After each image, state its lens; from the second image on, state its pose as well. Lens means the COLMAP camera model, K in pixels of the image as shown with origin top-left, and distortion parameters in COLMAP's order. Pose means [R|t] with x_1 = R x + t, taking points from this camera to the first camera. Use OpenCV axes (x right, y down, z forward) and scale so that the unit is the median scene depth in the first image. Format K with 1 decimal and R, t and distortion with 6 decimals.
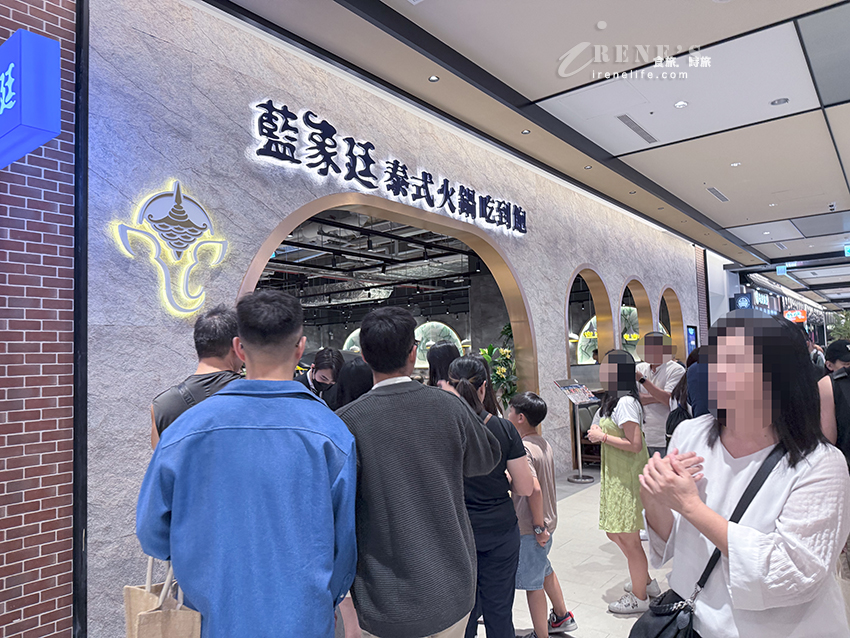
lens RADIAL K [[593.2, 0, 425.0], [0, 593.2, 319.0], [0, 0, 1]] dist [0.081684, -0.123763]
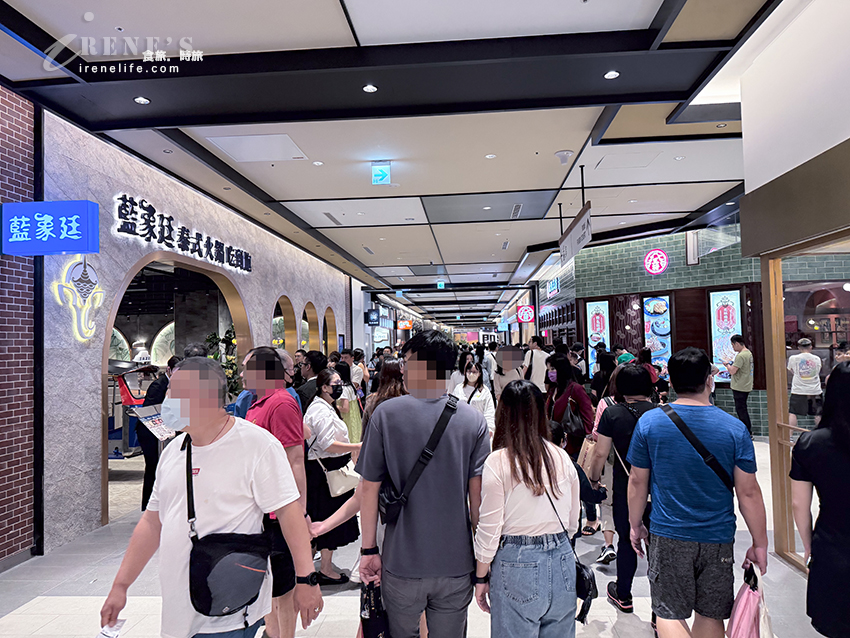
lens RADIAL K [[593.2, 0, 425.0], [0, 593.2, 319.0], [0, 0, 1]] dist [0.081684, -0.123763]
pose [[0.829510, 0.029896, 0.557691, -0.394784], [-0.032474, 0.999459, -0.005275, -0.060044], [-0.557547, -0.013734, 0.830032, -0.567970]]
